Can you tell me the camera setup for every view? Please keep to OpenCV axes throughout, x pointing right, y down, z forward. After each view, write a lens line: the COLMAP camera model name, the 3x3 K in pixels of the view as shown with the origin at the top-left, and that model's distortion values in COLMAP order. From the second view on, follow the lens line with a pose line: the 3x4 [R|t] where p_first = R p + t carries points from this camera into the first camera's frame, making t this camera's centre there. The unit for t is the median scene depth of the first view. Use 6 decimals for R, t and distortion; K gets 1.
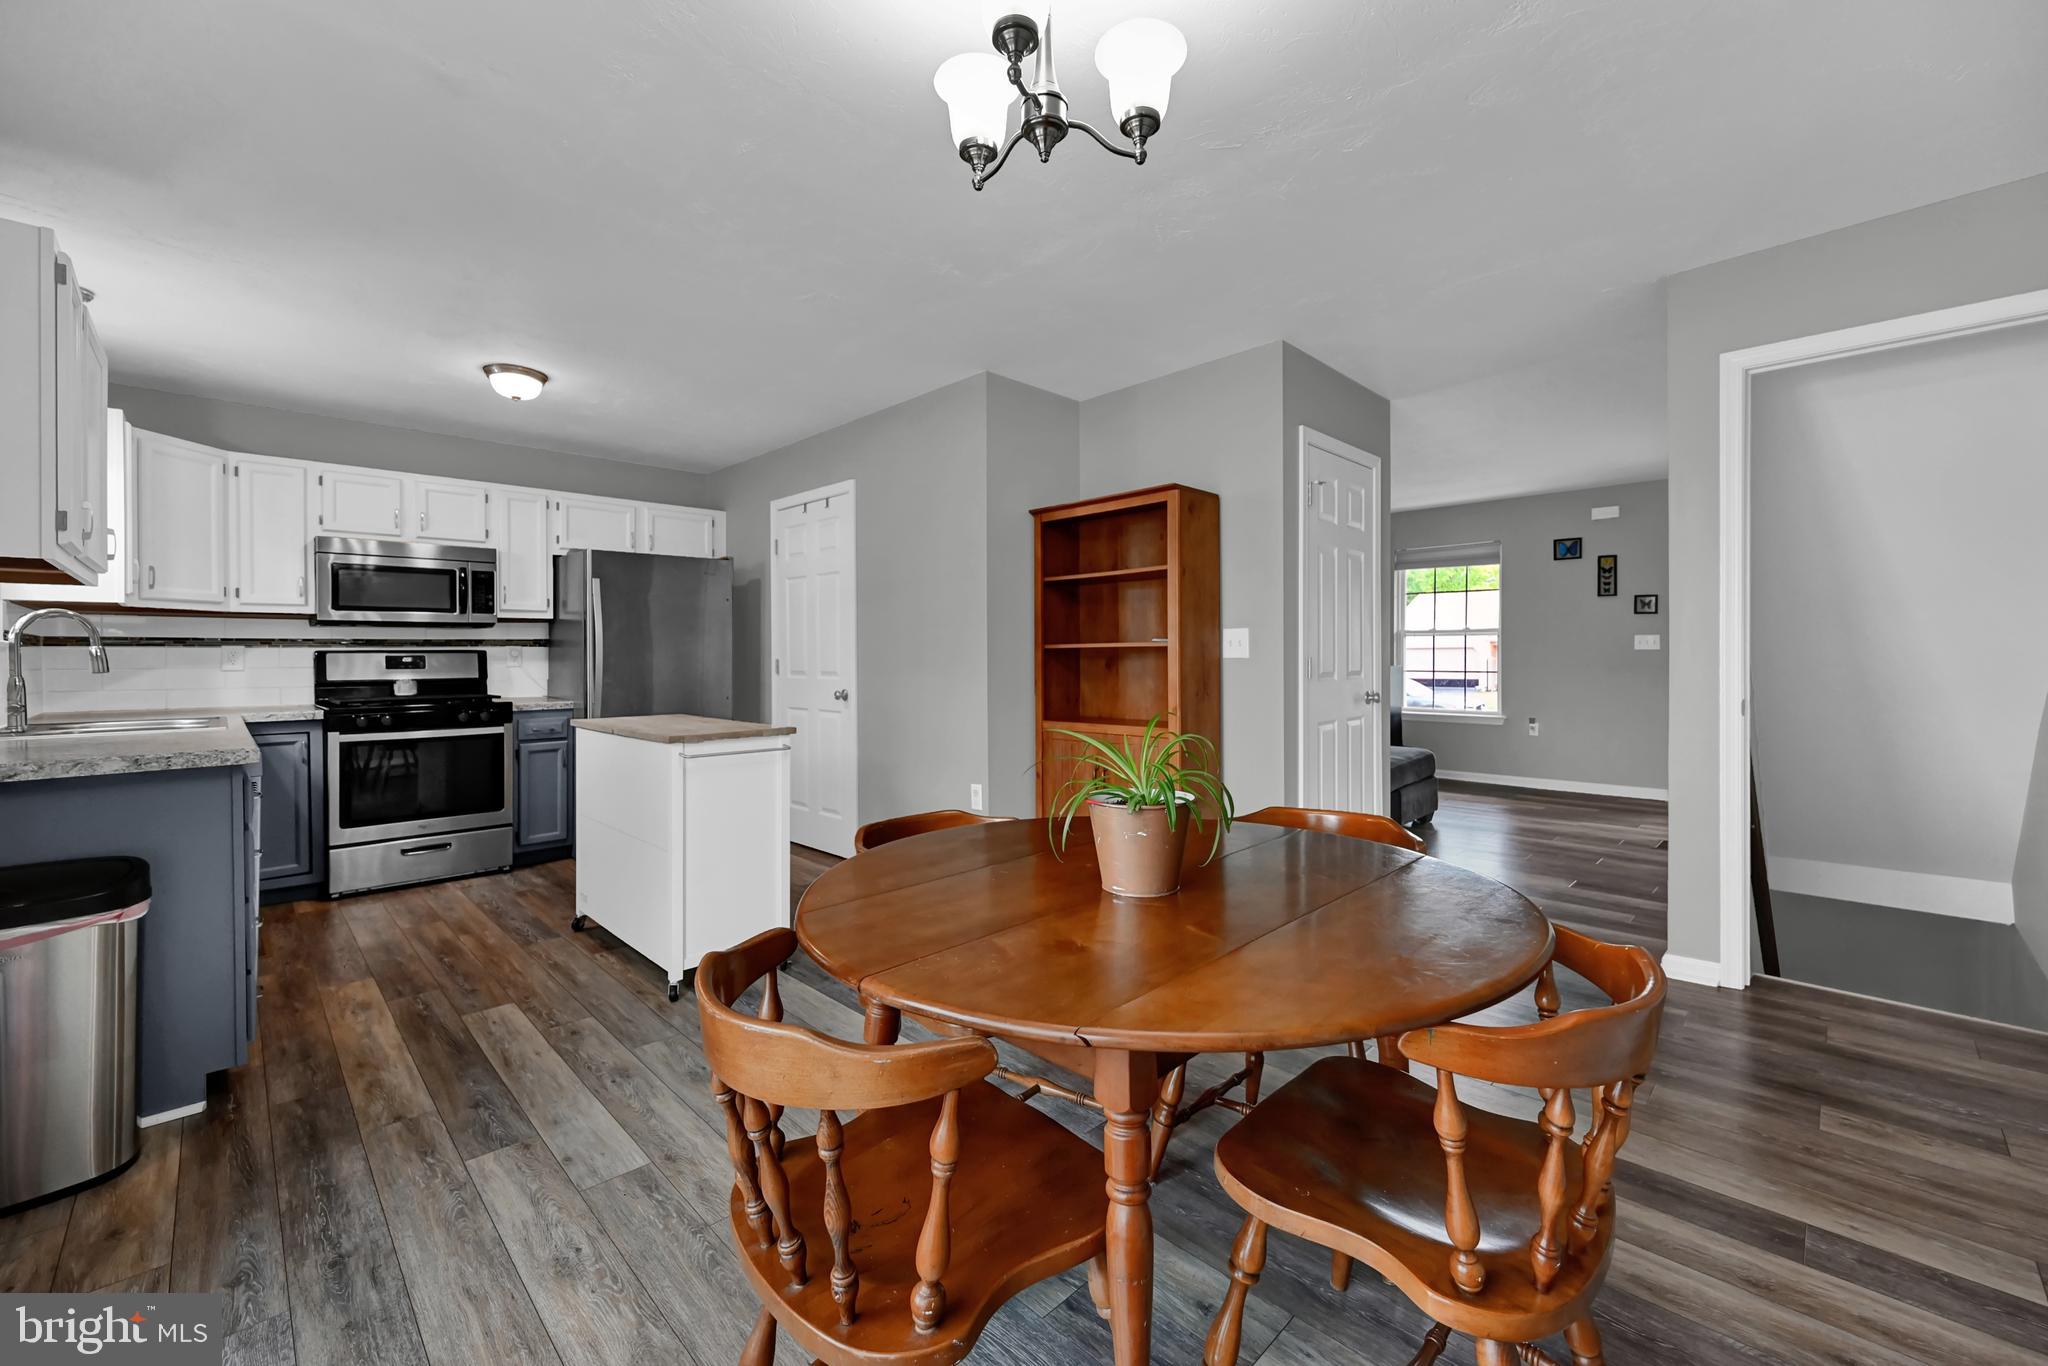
lens RADIAL K [[821.2, 0, 1027.3], [0, 821.2, 662.1], [0, 0, 1]] dist [-0.004894, -0.000095]
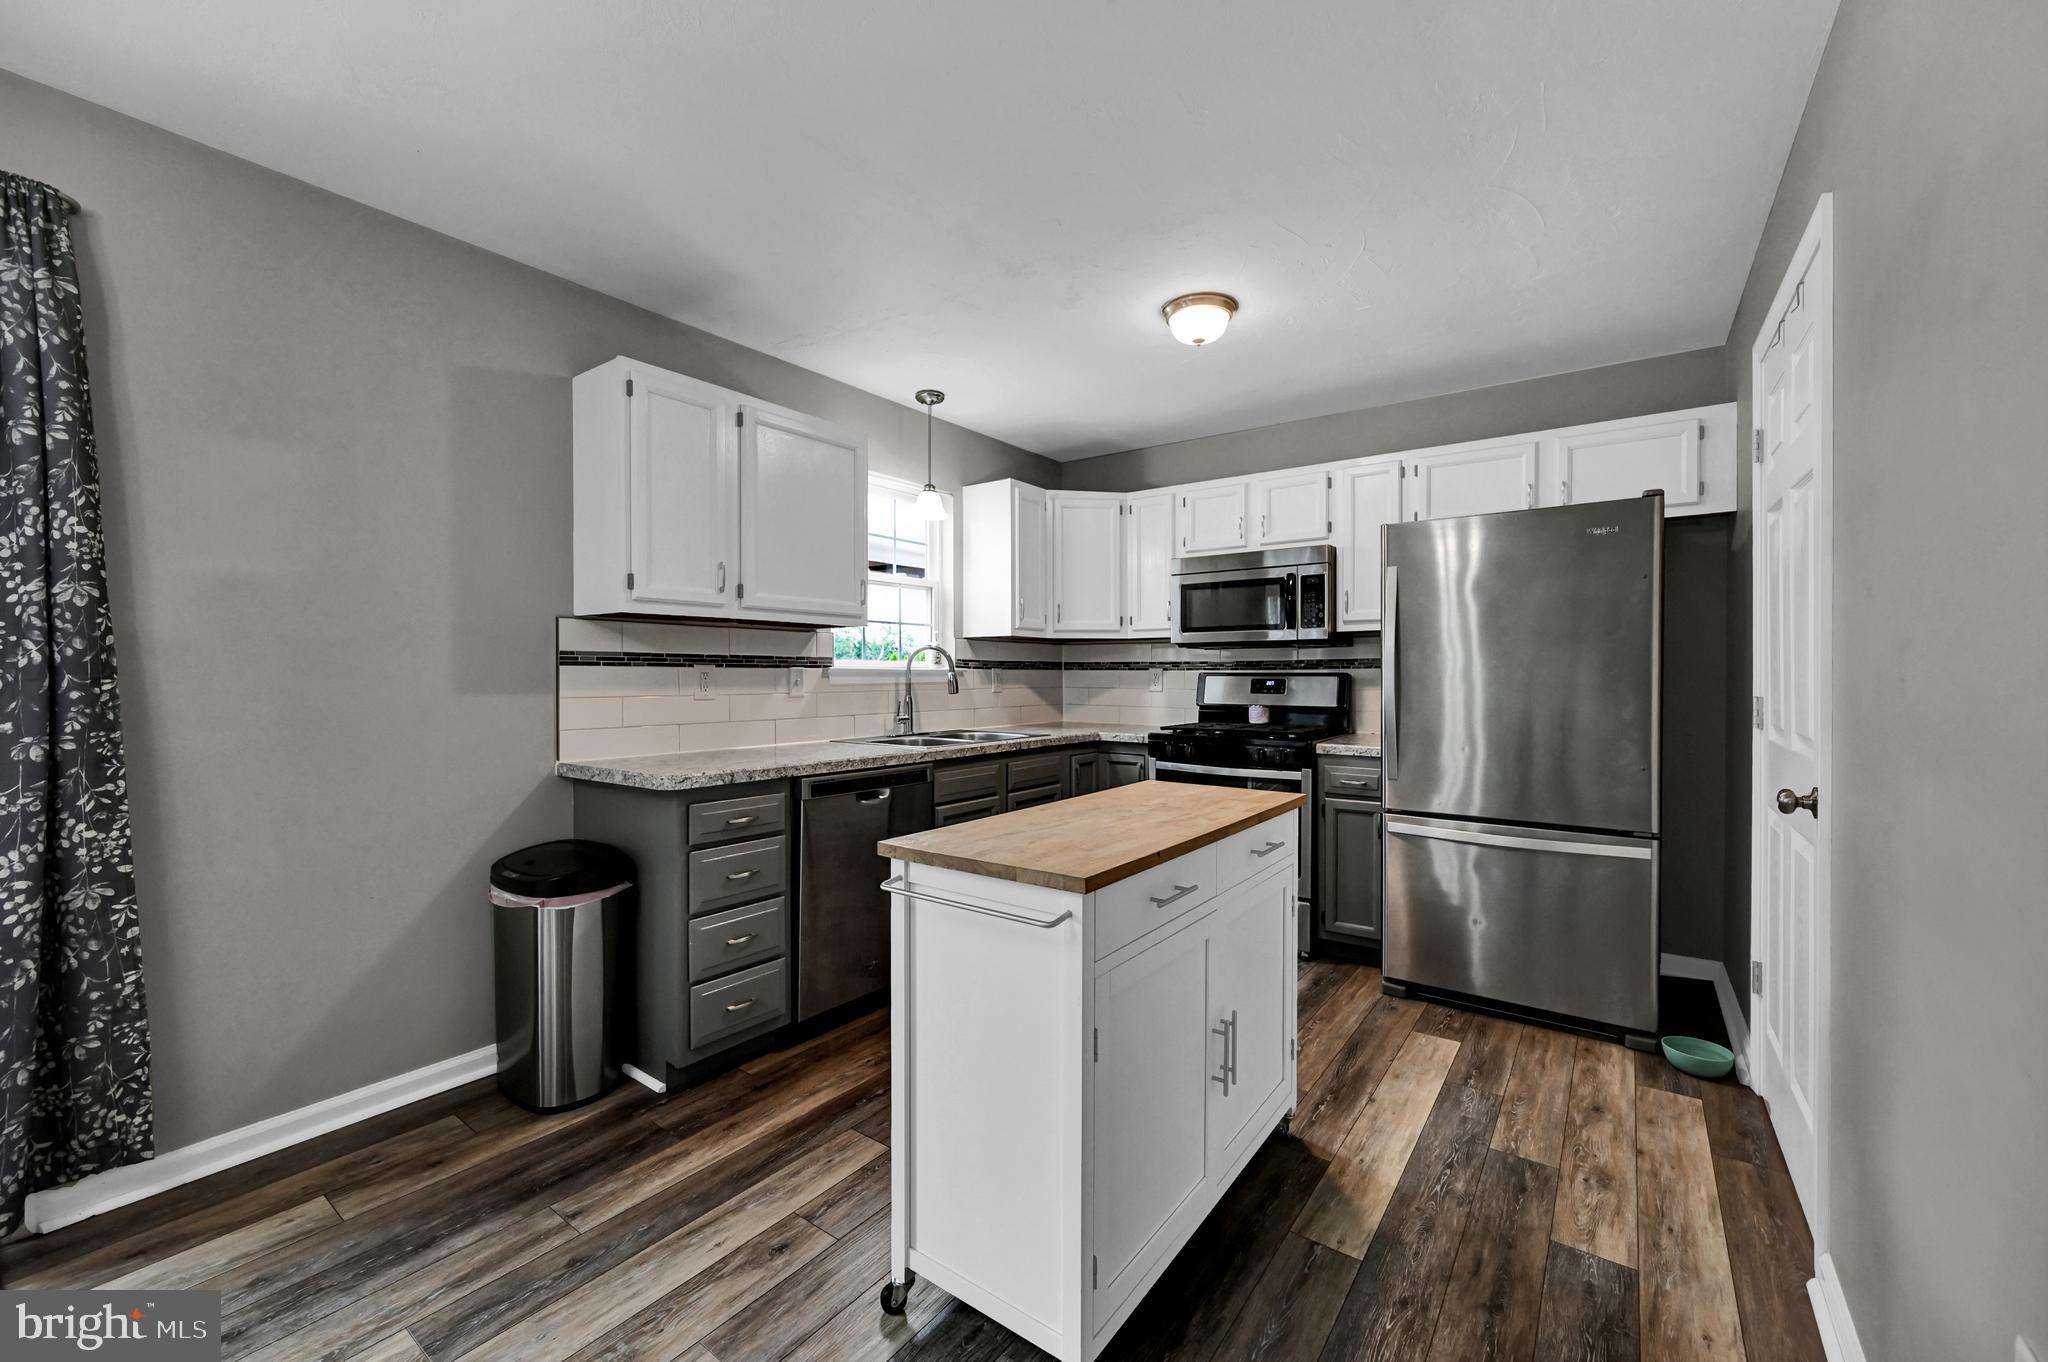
lens RADIAL K [[814.9, 0, 1029.3], [0, 814.9, 675.8], [0, 0, 1]] dist [-0.004977, 0.000205]
pose [[0.165026, 0.008962, -0.986248, 0.088684], [-0.005636, 0.999951, 0.008144, -0.019138], [0.986273, 0.004215, 0.165069, 0.669495]]
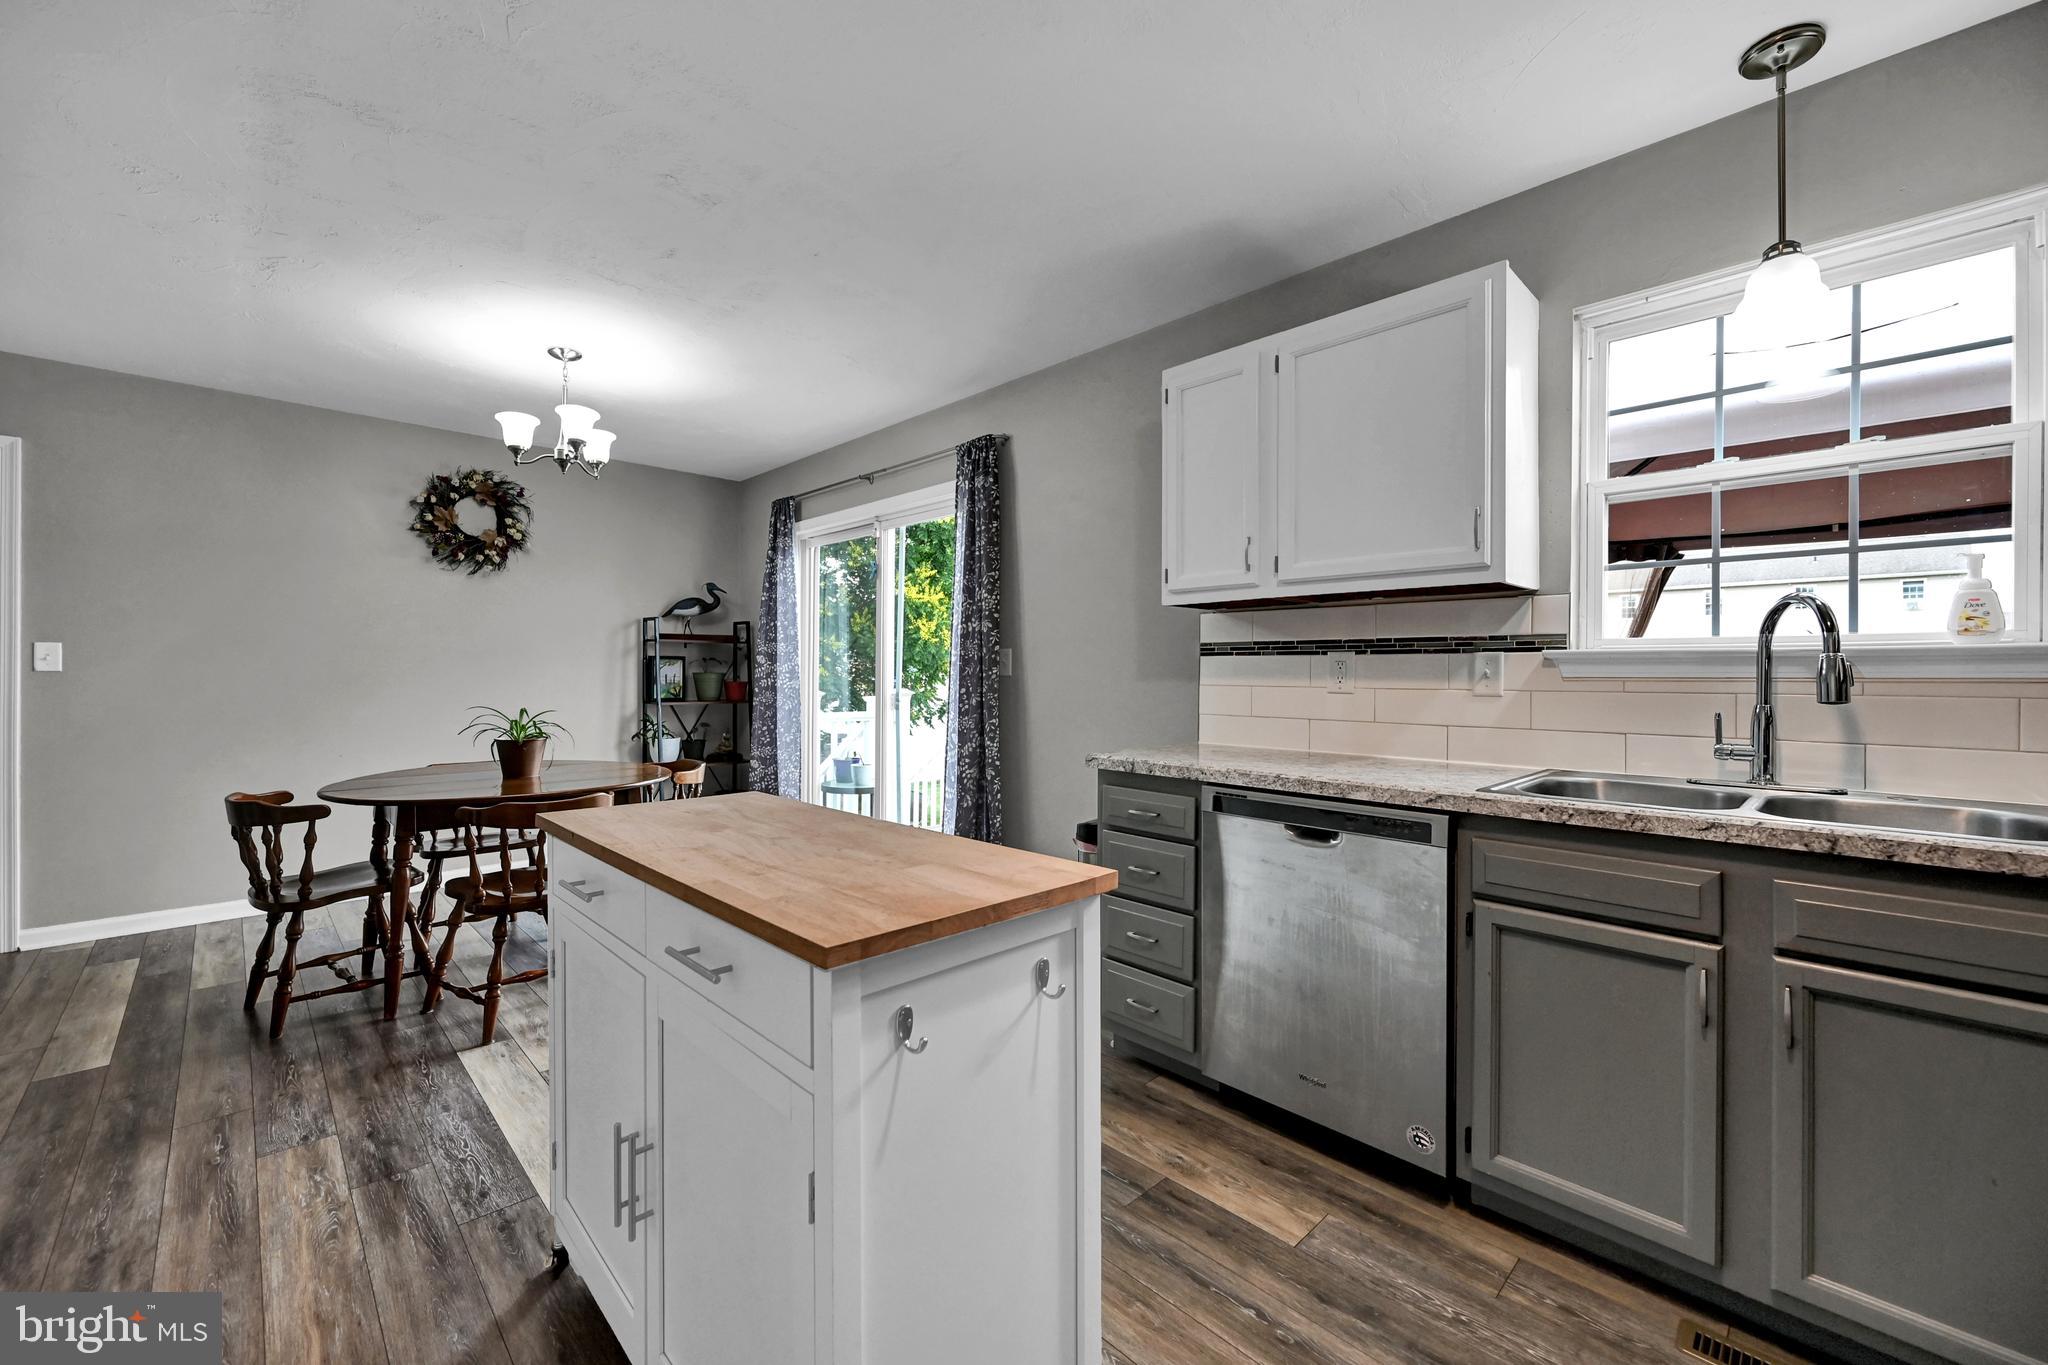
lens RADIAL K [[821.2, 0, 1010.4], [0, 821.2, 673.6], [0, 0, 1]] dist [-0.004894, -0.000095]
pose [[-0.999977, 0.003361, 0.005832, -0.449431], [0.003380, 0.999989, 0.003238, -0.007317], [-0.005821, 0.003258, -0.999978, 1.140055]]
